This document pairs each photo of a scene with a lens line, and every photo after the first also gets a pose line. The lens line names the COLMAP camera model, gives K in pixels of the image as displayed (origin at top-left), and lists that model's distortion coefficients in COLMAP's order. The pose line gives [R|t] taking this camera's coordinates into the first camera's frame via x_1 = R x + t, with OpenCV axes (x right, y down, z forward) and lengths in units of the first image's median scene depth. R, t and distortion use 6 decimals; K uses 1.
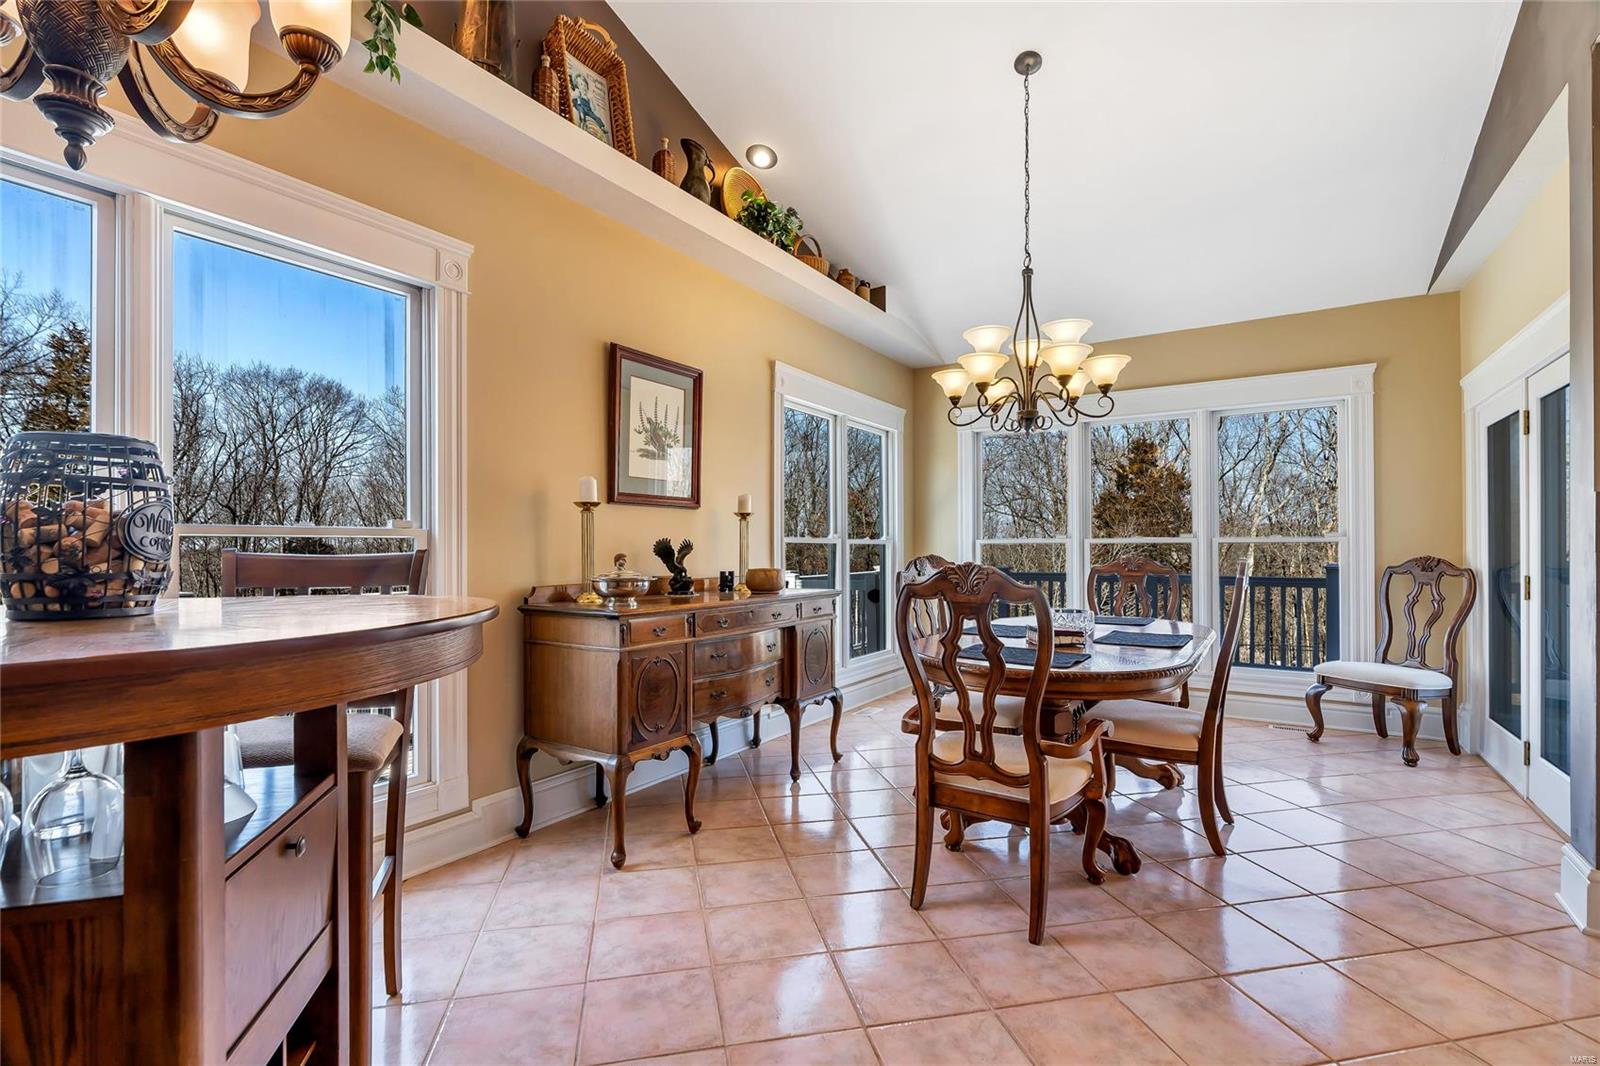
lens RADIAL K [[735.9, 0, 802.4], [0, 735.9, 537.4], [0, 0, 1]] dist [-0.002648, 0.000780]
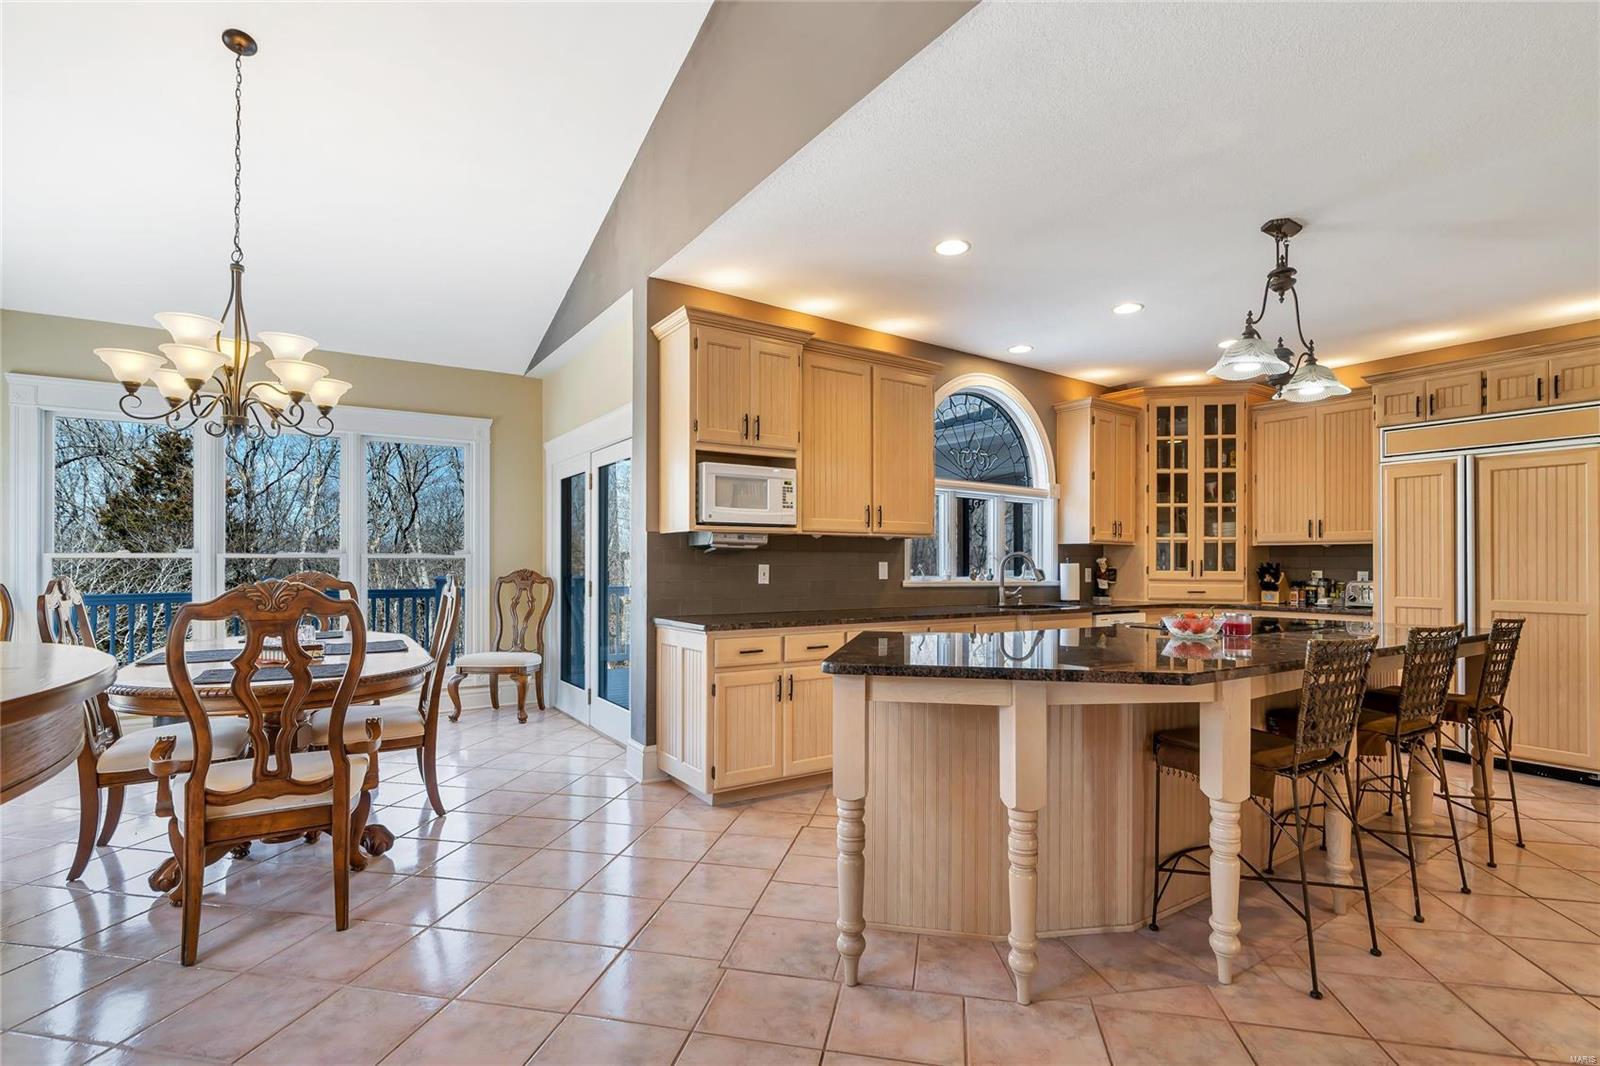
lens RADIAL K [[735.9, 0, 805.1], [0, 735.9, 548.7], [0, 0, 1]] dist [-0.002648, 0.000780]
pose [[0.407916, 0.015456, 0.912889, -0.202830], [-0.011408, 0.999865, -0.011831, -0.001875], [-0.912948, -0.005588, 0.408037, -0.030099]]
